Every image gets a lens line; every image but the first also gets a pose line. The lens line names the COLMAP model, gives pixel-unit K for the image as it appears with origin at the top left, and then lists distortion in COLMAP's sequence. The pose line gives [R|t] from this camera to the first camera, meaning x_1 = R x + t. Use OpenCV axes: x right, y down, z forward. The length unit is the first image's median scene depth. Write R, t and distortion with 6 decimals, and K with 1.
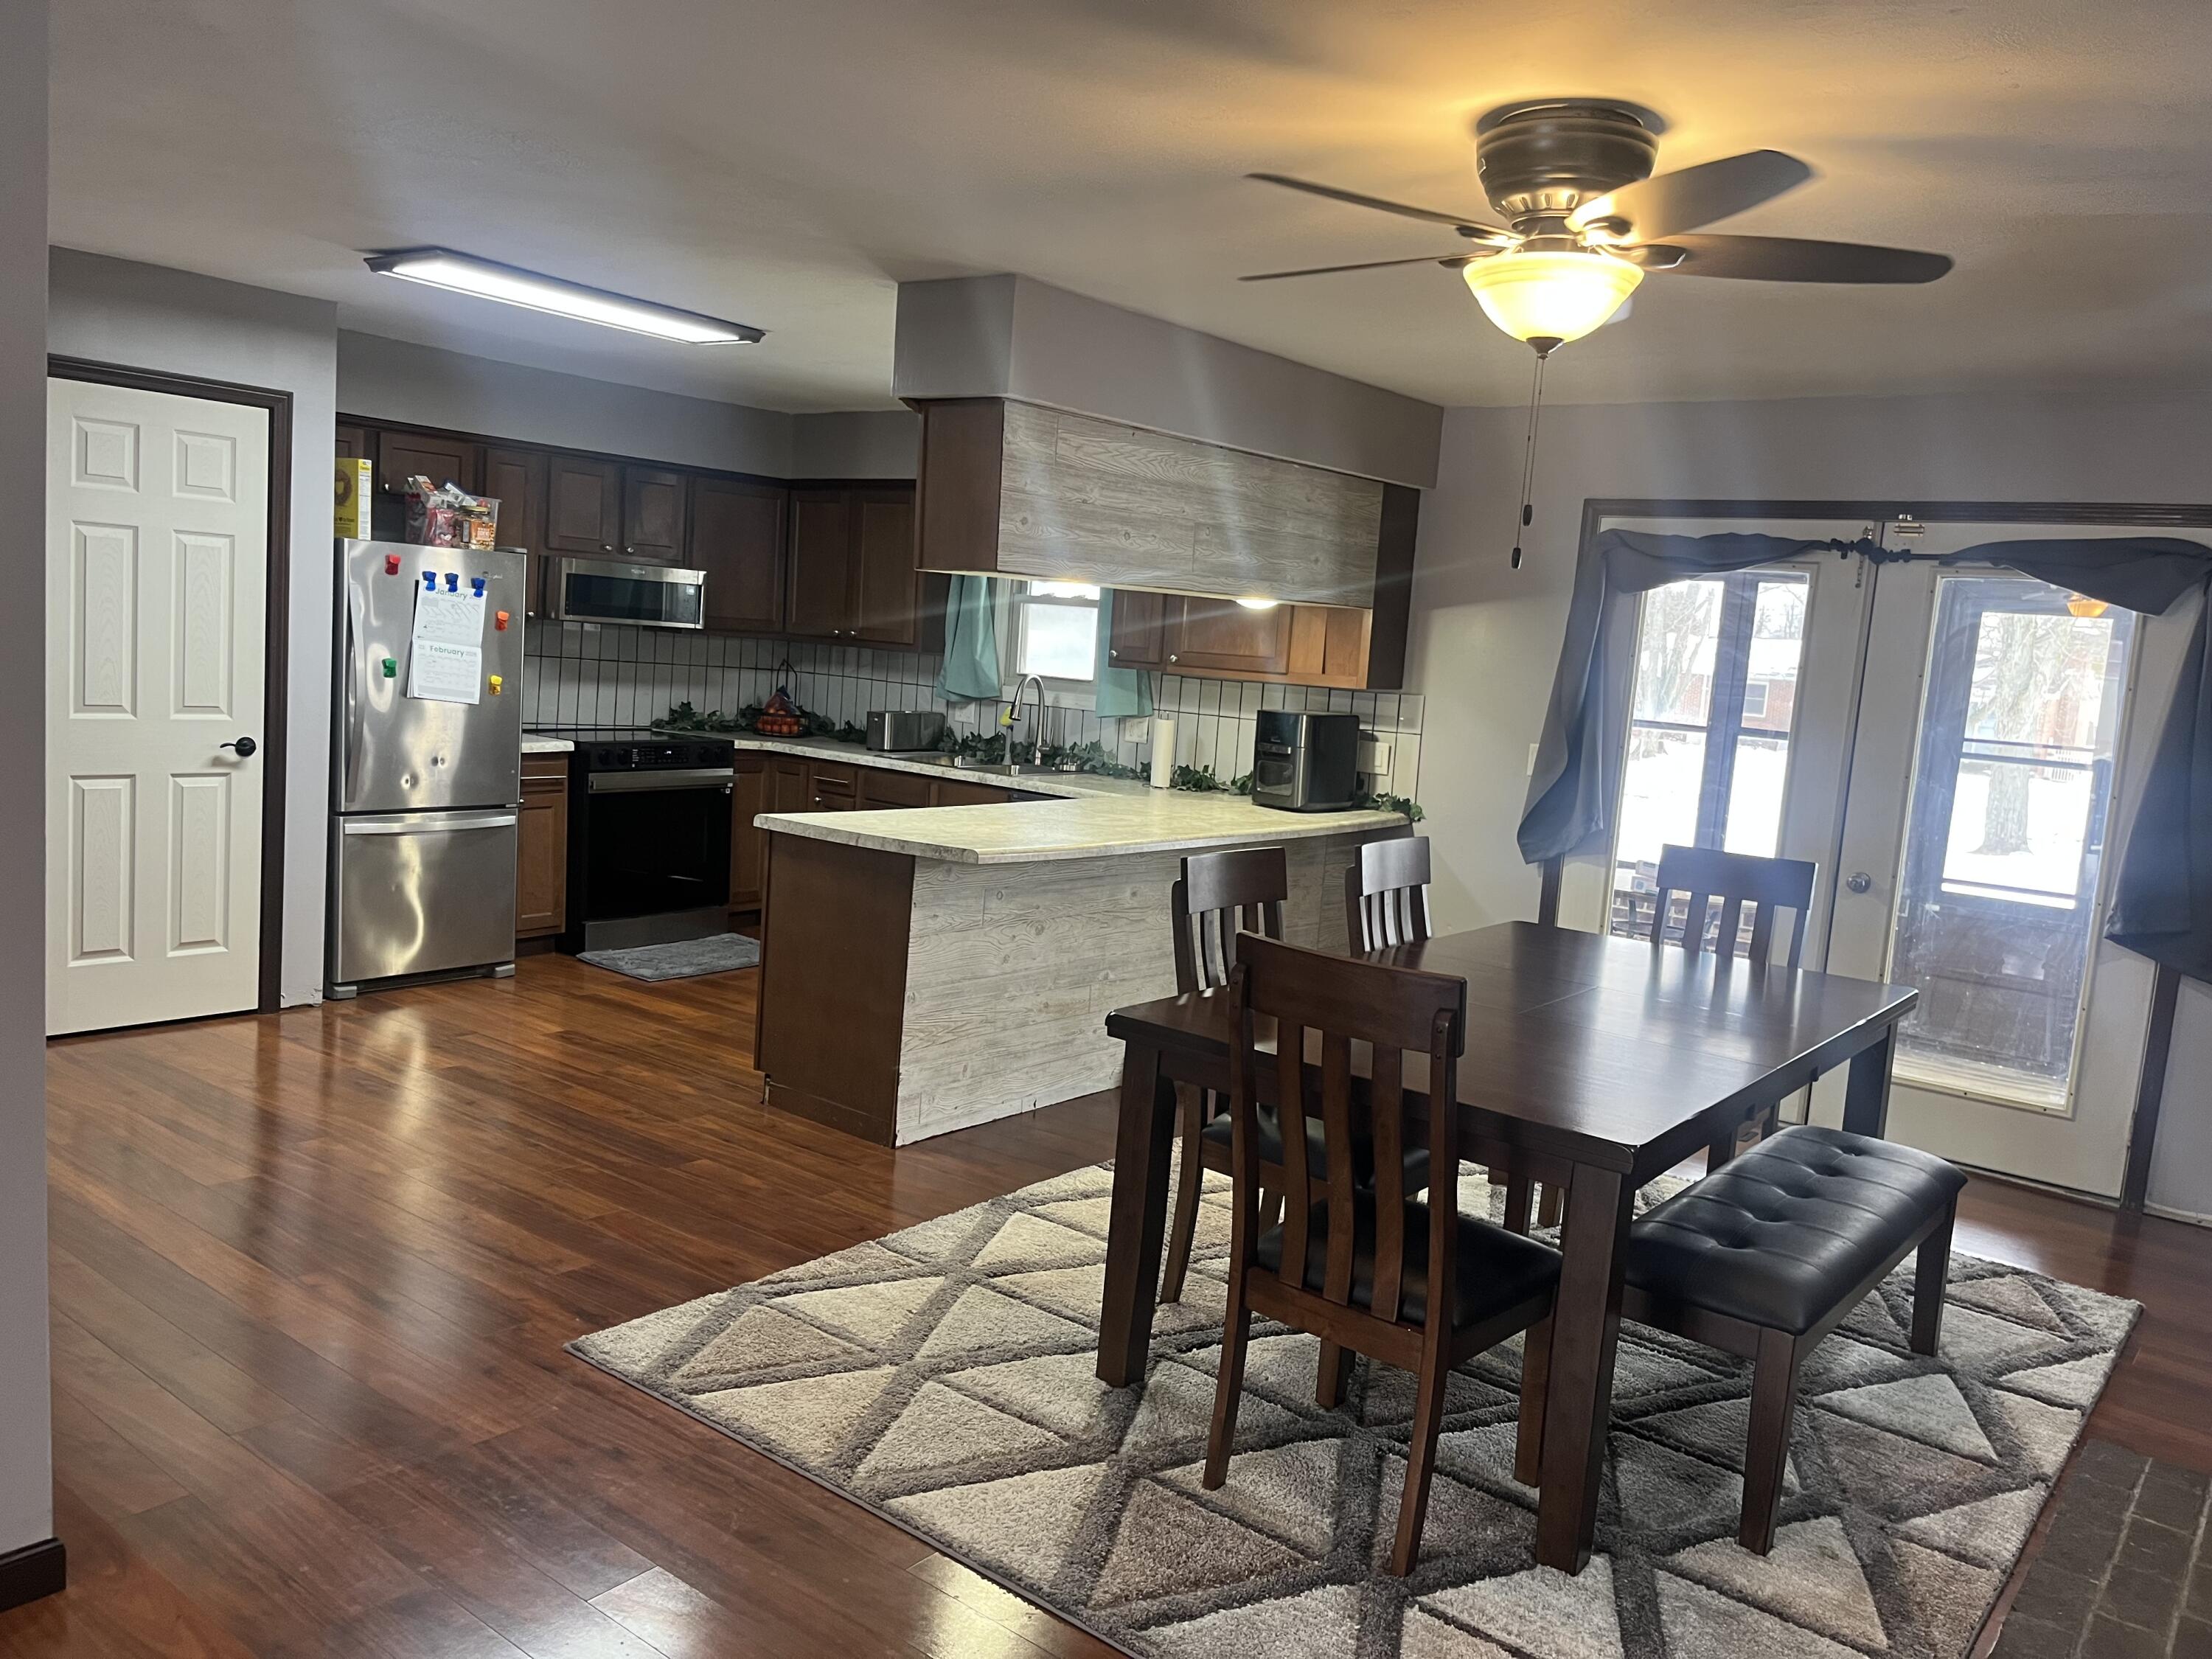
lens RADIAL K [[1674.6, 0, 1090.4], [0, 1674.6, 833.7], [0, 0, 1]] dist [0.063232, -0.083408]
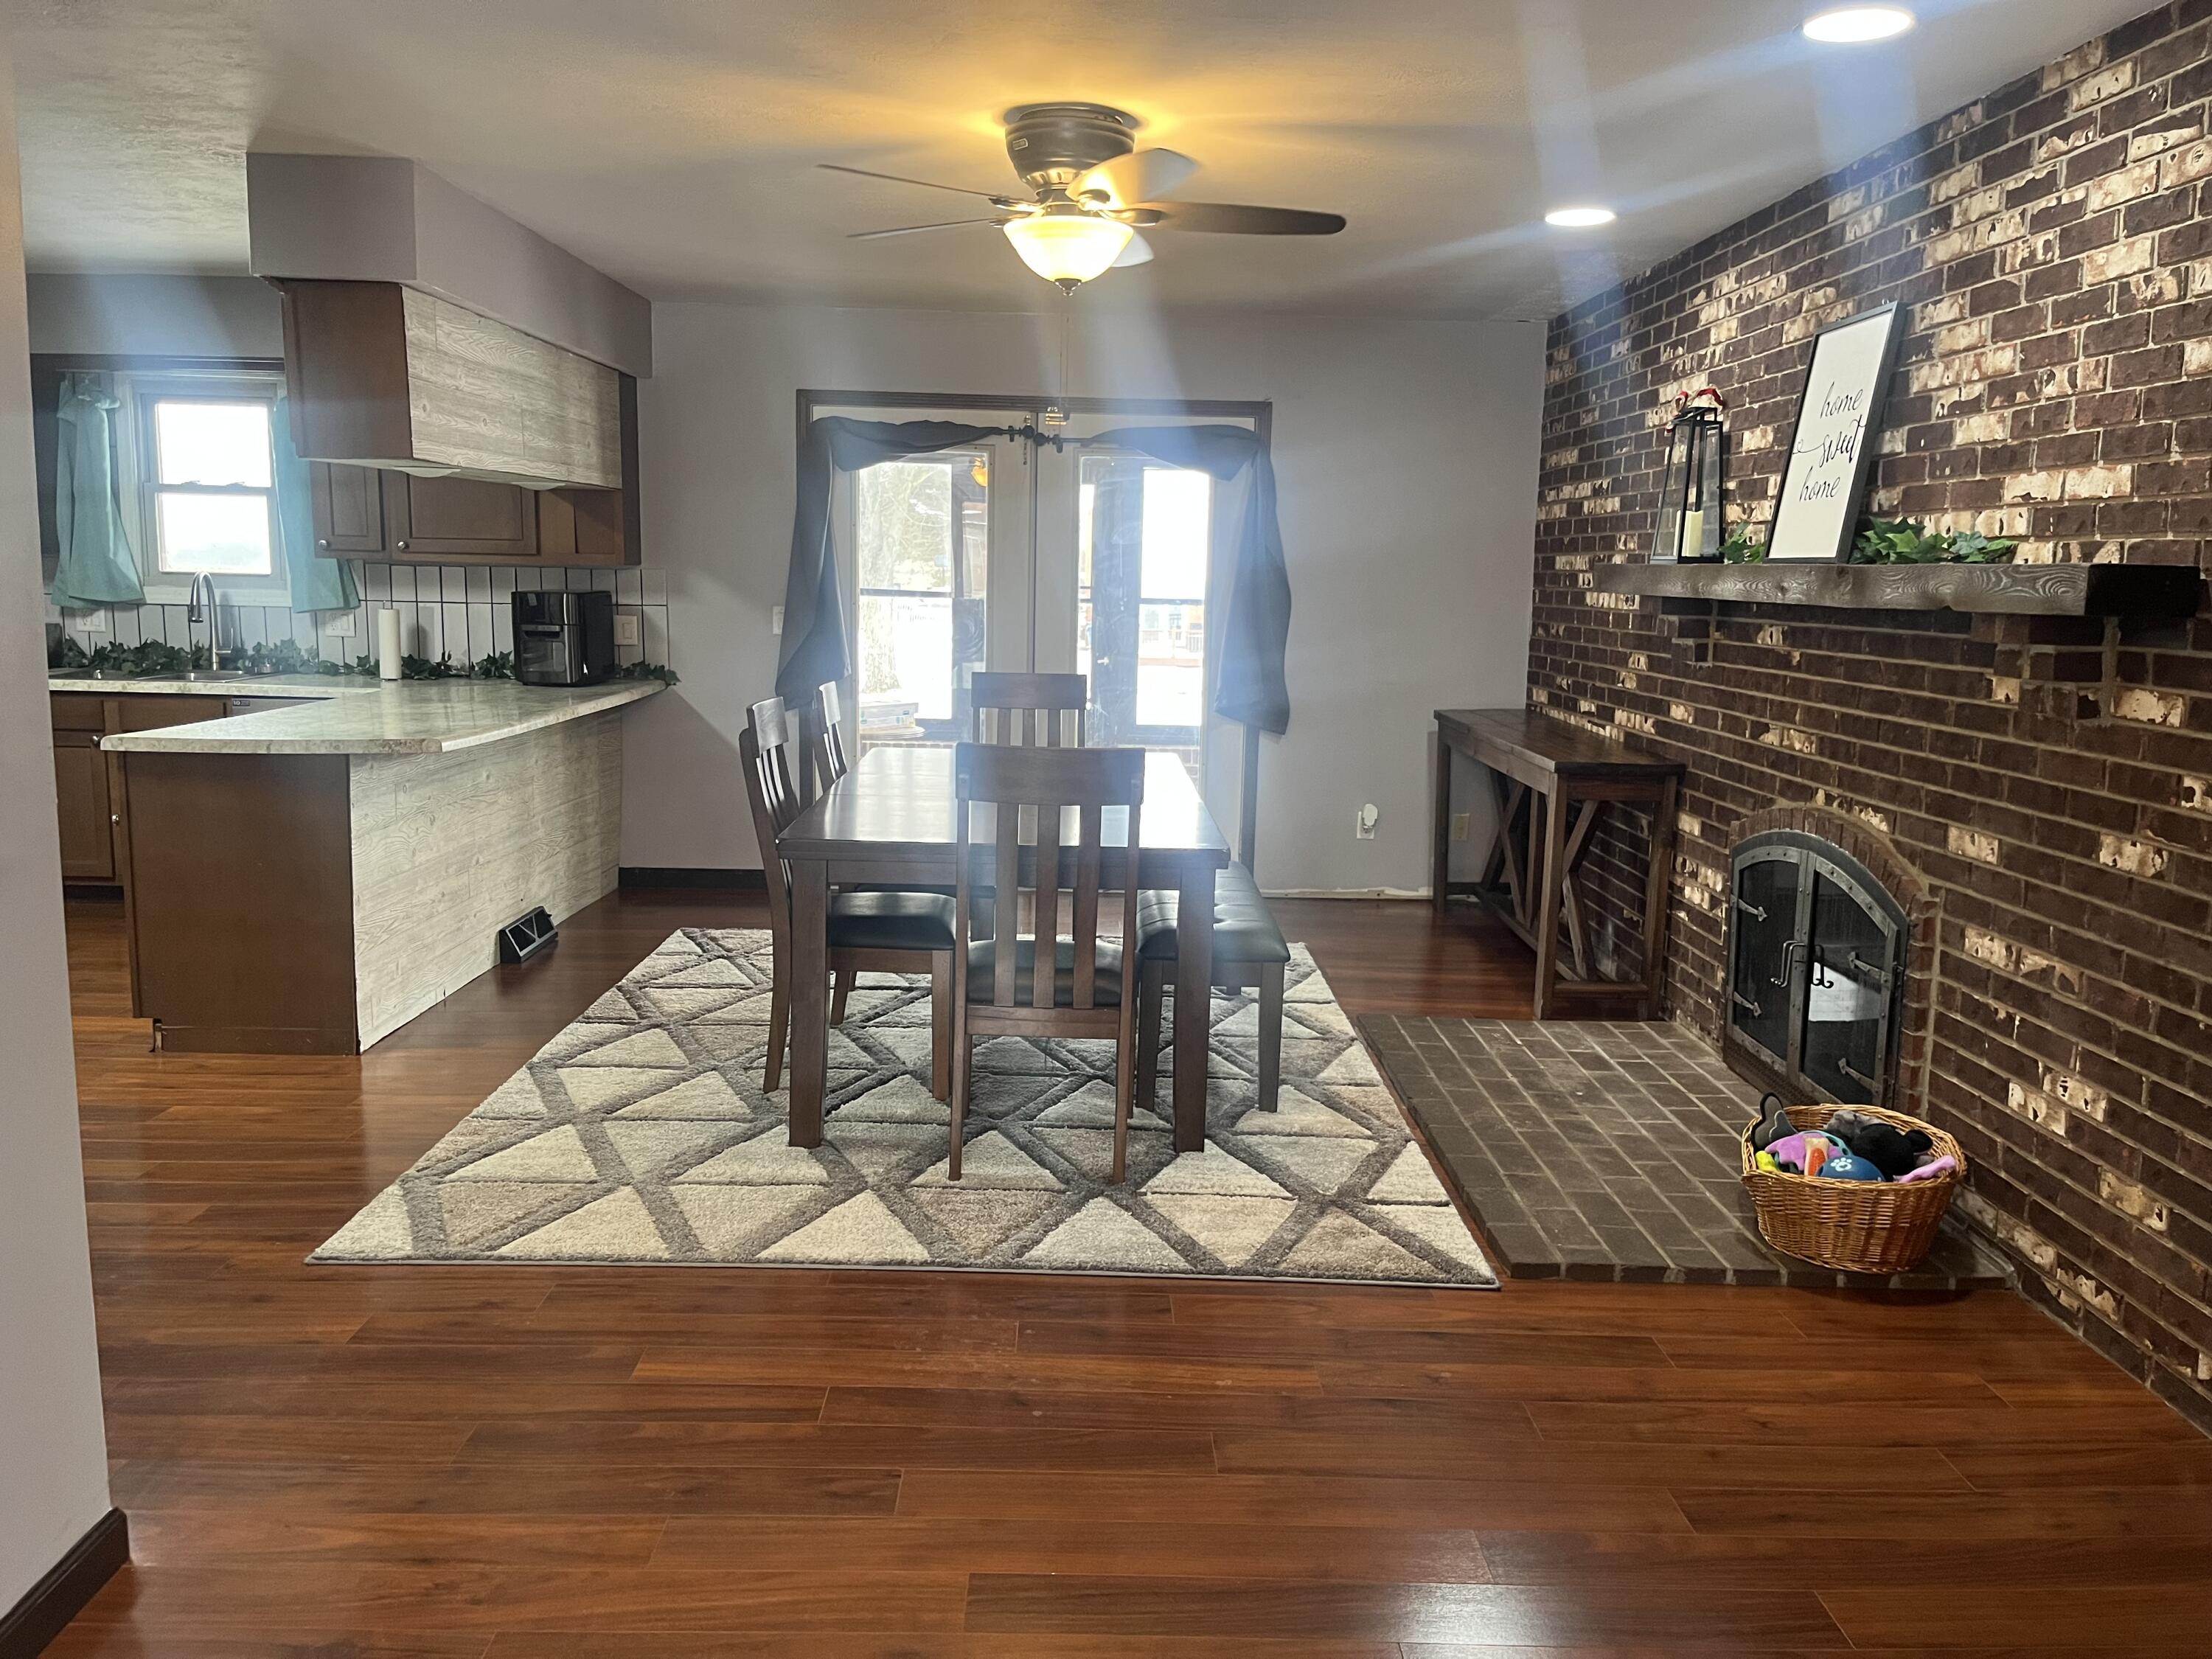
lens RADIAL K [[1674.6, 0, 1105.3], [0, 1674.6, 814.4], [0, 0, 1]] dist [0.063232, -0.083408]
pose [[0.773884, -0.146887, 0.616058, -0.320397], [0.109673, 0.989118, 0.098066, -0.000680], [-0.623759, -0.008326, 0.781572, -0.039210]]
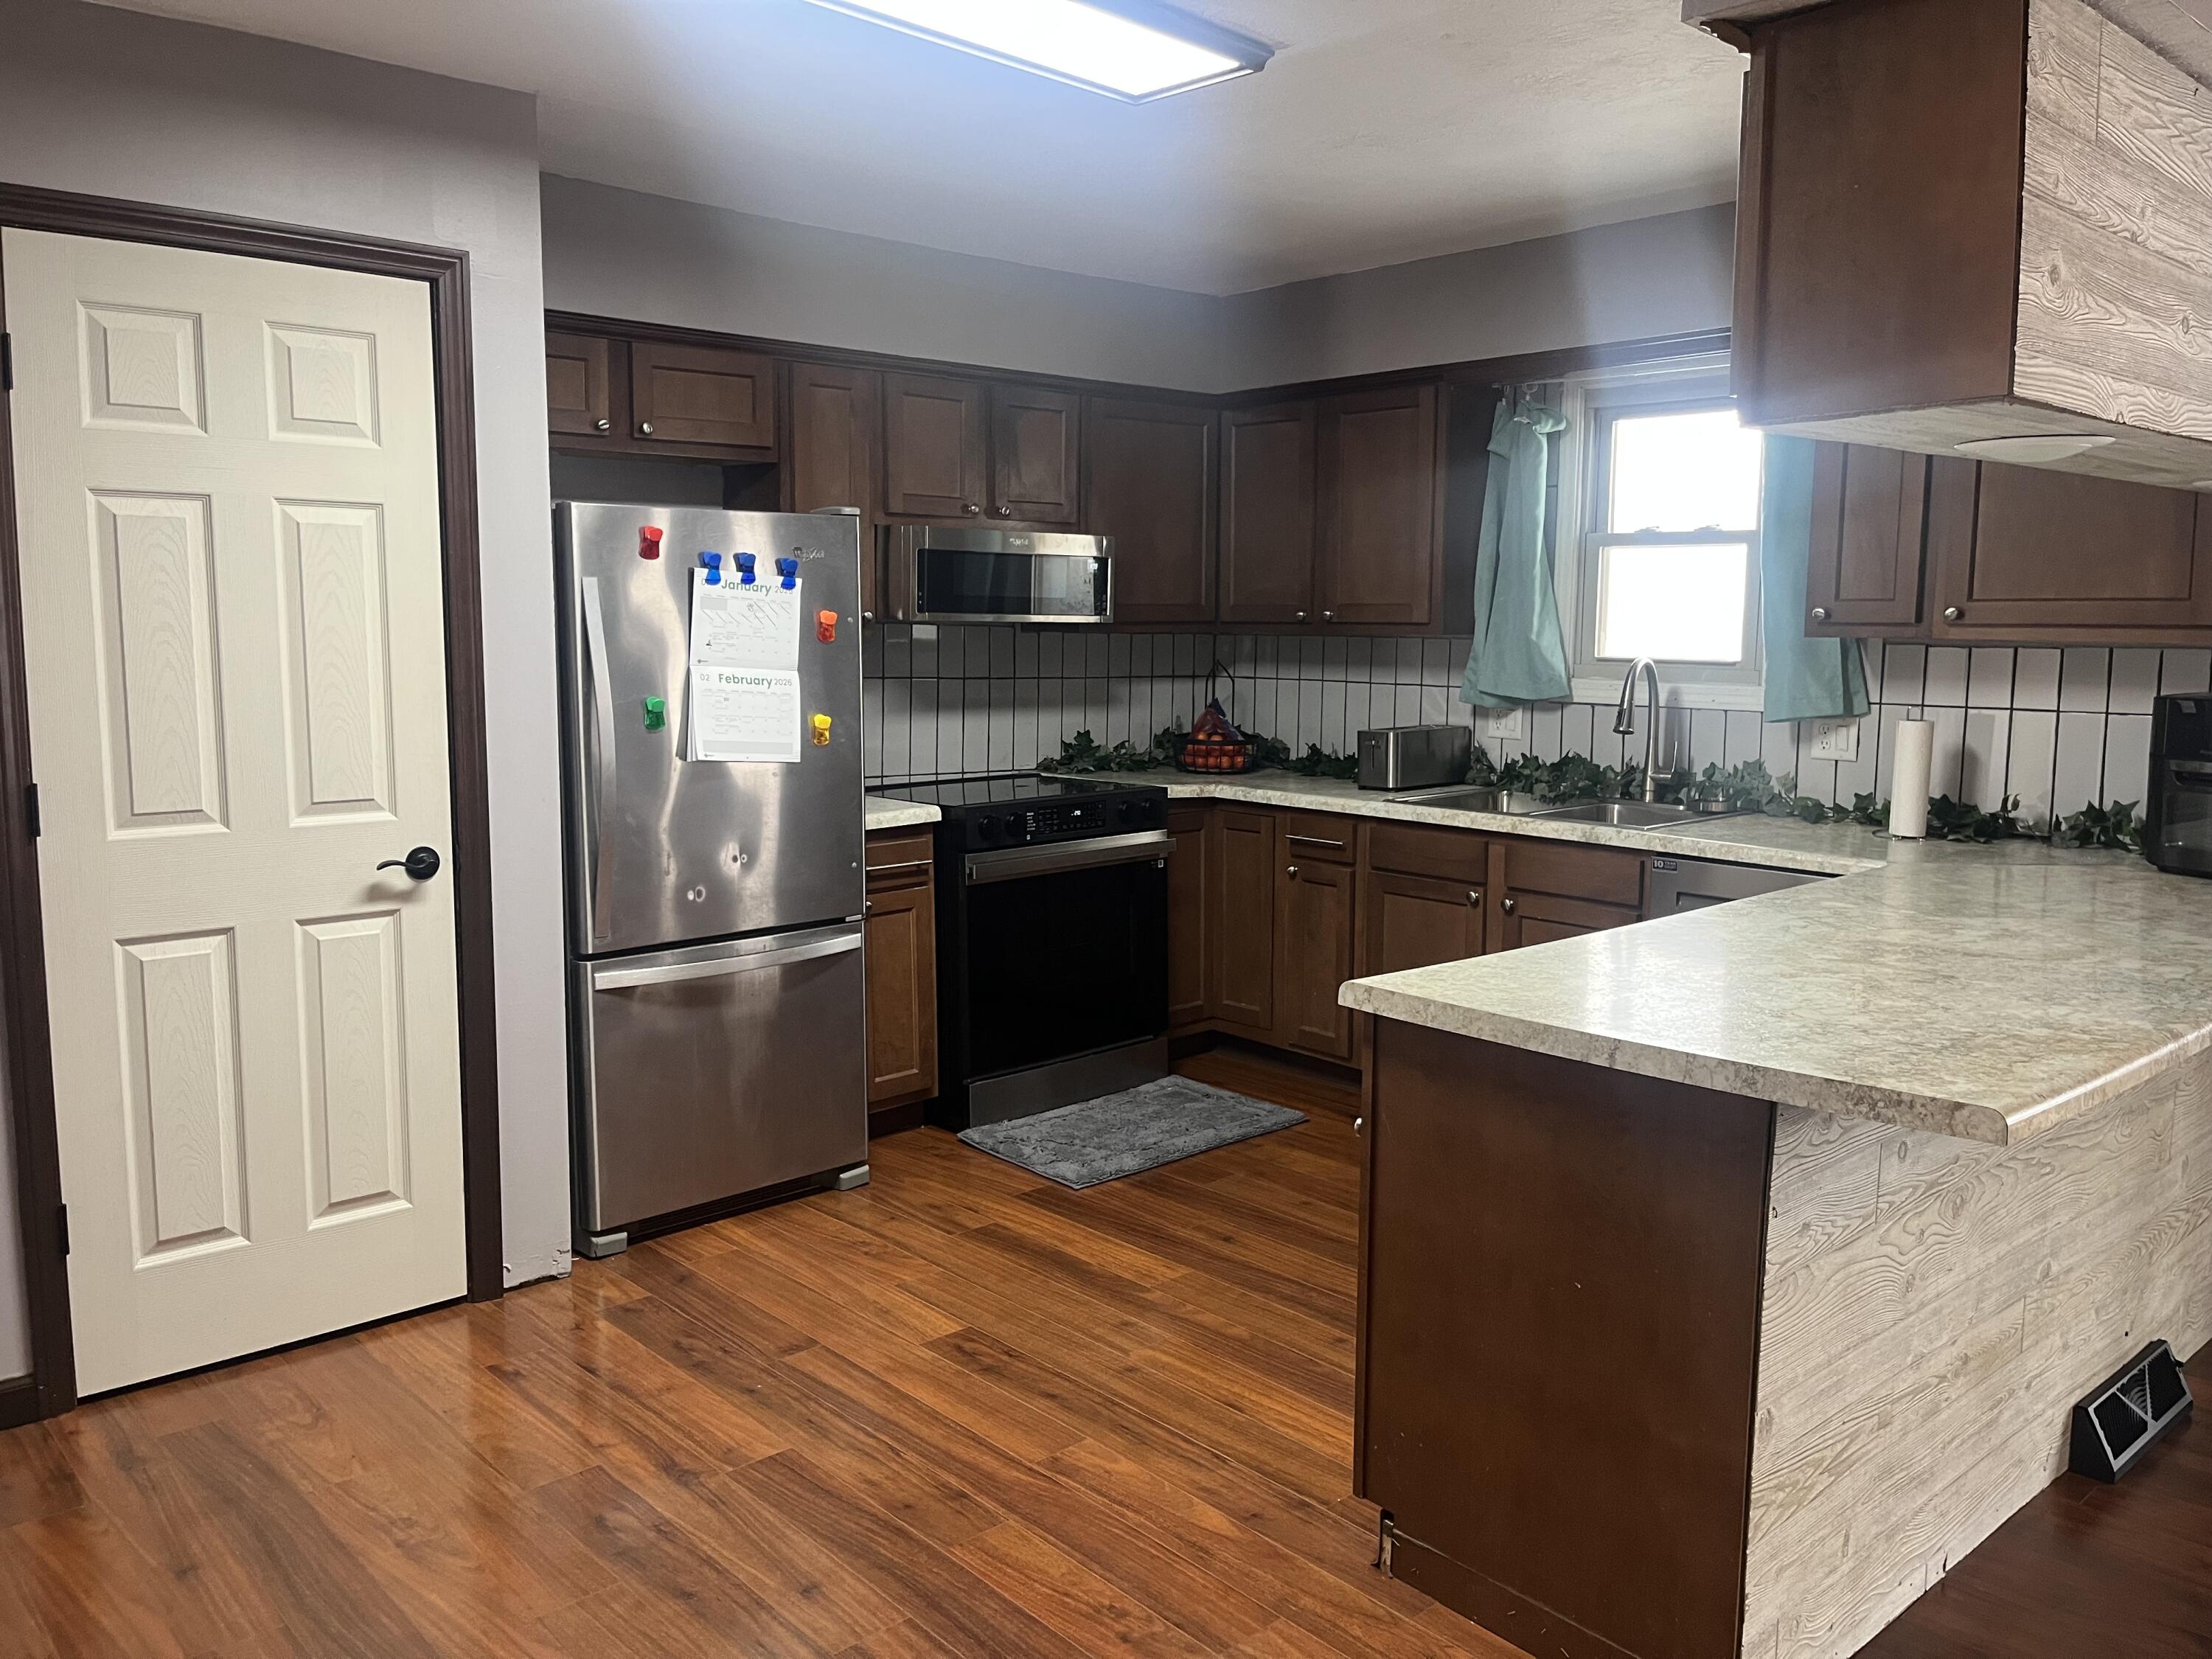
lens RADIAL K [[1674.6, 0, 1117.3], [0, 1674.6, 818.6], [0, 0, 1]] dist [0.063232, -0.083408]
pose [[0.985344, -0.045023, -0.164528, -0.166911], [0.044462, 0.998986, -0.007093, -0.053137], [0.164680, -0.000326, 0.986347, 0.469827]]
